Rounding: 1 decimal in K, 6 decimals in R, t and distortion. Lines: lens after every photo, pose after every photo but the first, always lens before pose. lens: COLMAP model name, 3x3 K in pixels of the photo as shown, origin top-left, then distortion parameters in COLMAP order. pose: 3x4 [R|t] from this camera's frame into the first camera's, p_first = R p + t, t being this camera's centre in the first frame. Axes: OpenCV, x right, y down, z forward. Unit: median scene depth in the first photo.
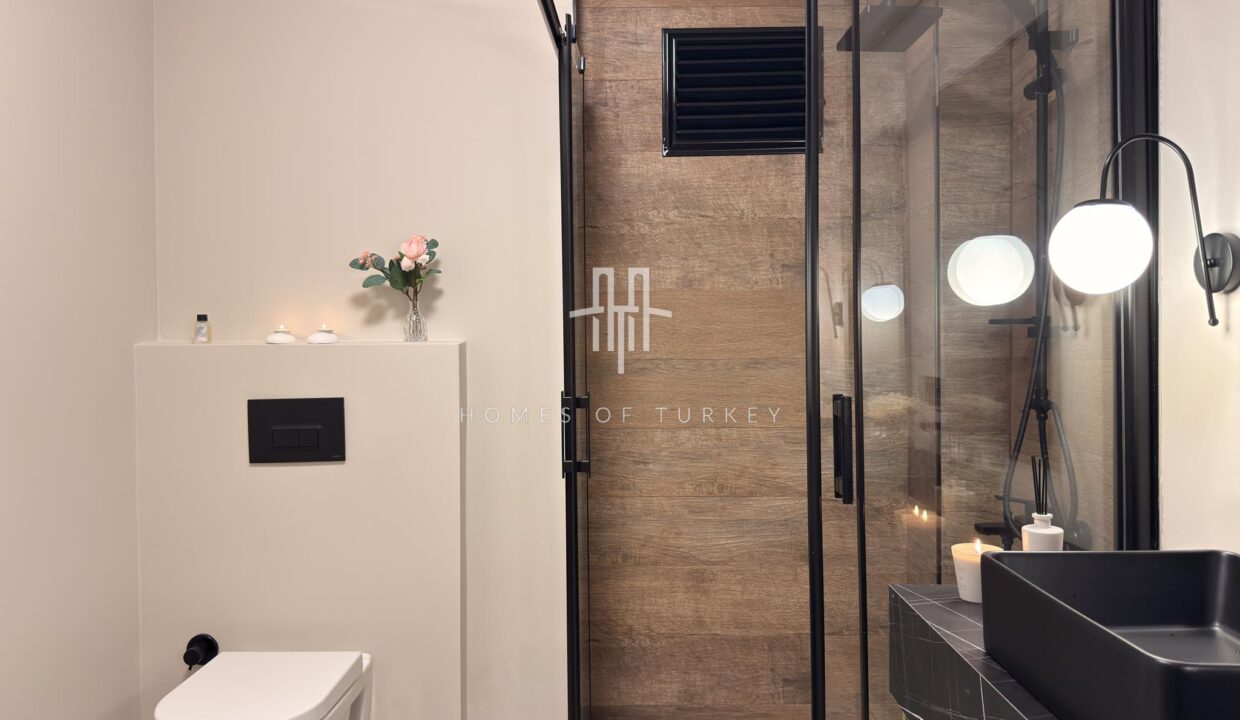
lens RADIAL K [[875.1, 0, 620.0], [0, 875.1, 353.6], [0, 0, 1]] dist [0.072936, -0.105803]
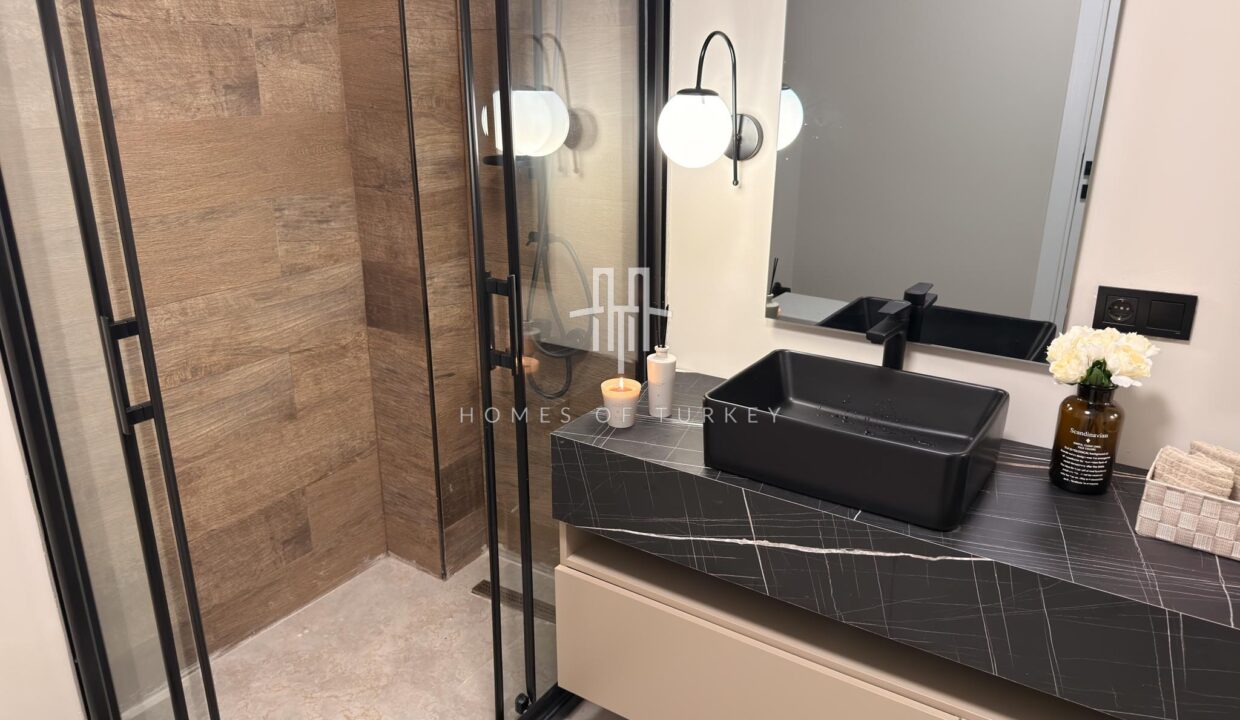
lens RADIAL K [[875.1, 0, 624.6], [0, 875.1, 362.2], [0, 0, 1]] dist [0.072936, -0.105803]
pose [[0.516438, -0.266030, 0.813953, -0.350854], [-0.002034, 0.950136, 0.311830, -0.114080], [-0.856322, -0.162697, 0.490145, 0.251030]]
